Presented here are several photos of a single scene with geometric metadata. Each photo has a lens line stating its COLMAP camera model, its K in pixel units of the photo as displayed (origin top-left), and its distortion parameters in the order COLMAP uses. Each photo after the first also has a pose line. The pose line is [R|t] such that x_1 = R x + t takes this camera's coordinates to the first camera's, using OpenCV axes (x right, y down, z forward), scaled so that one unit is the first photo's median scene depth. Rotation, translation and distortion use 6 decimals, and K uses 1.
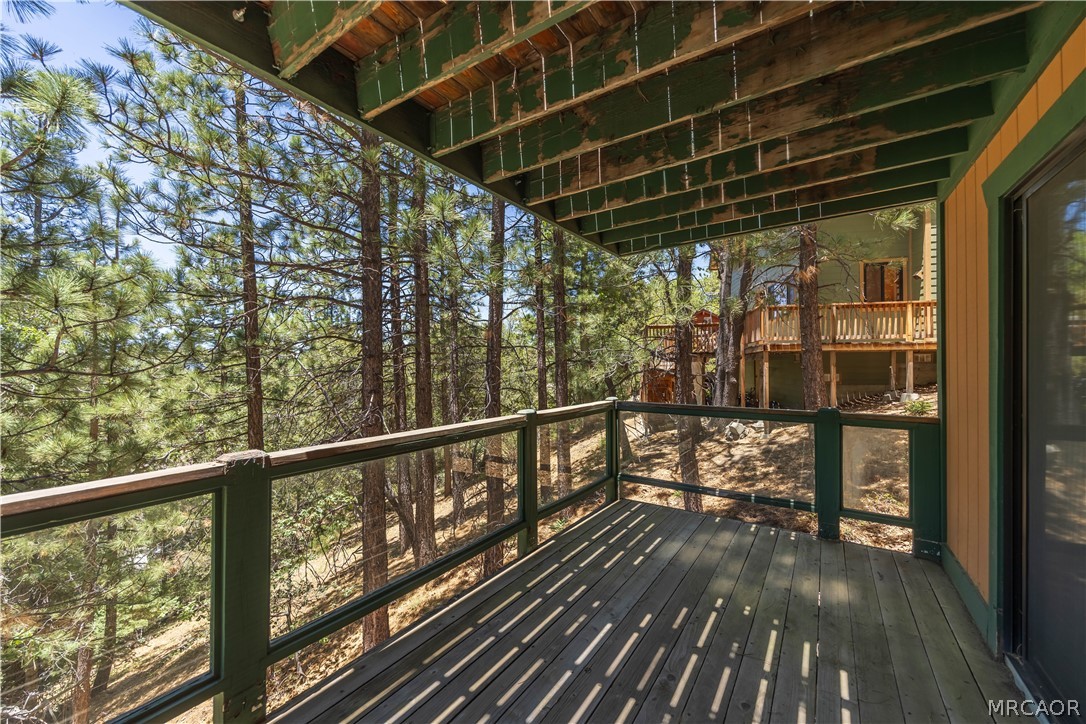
lens RADIAL K [[426.9, 0, 547.8], [0, 426.9, 364.2], [0, 0, 1]] dist [0.001313, 0.000131]
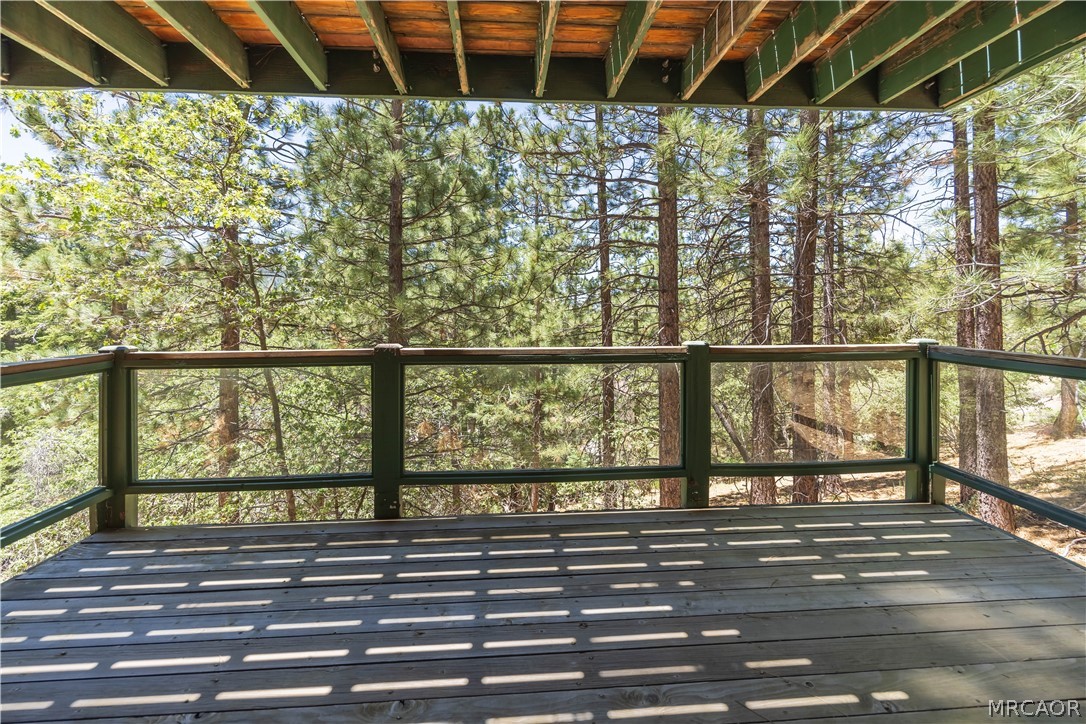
lens RADIAL K [[426.9, 0, 547.0], [0, 426.9, 313.4], [0, 0, 1]] dist [0.001313, 0.000131]
pose [[0.612307, 0.003481, -0.790612, 0.574579], [0.009633, 0.999883, 0.011862, 0.048278], [0.790561, -0.014879, 0.612202, 0.314996]]
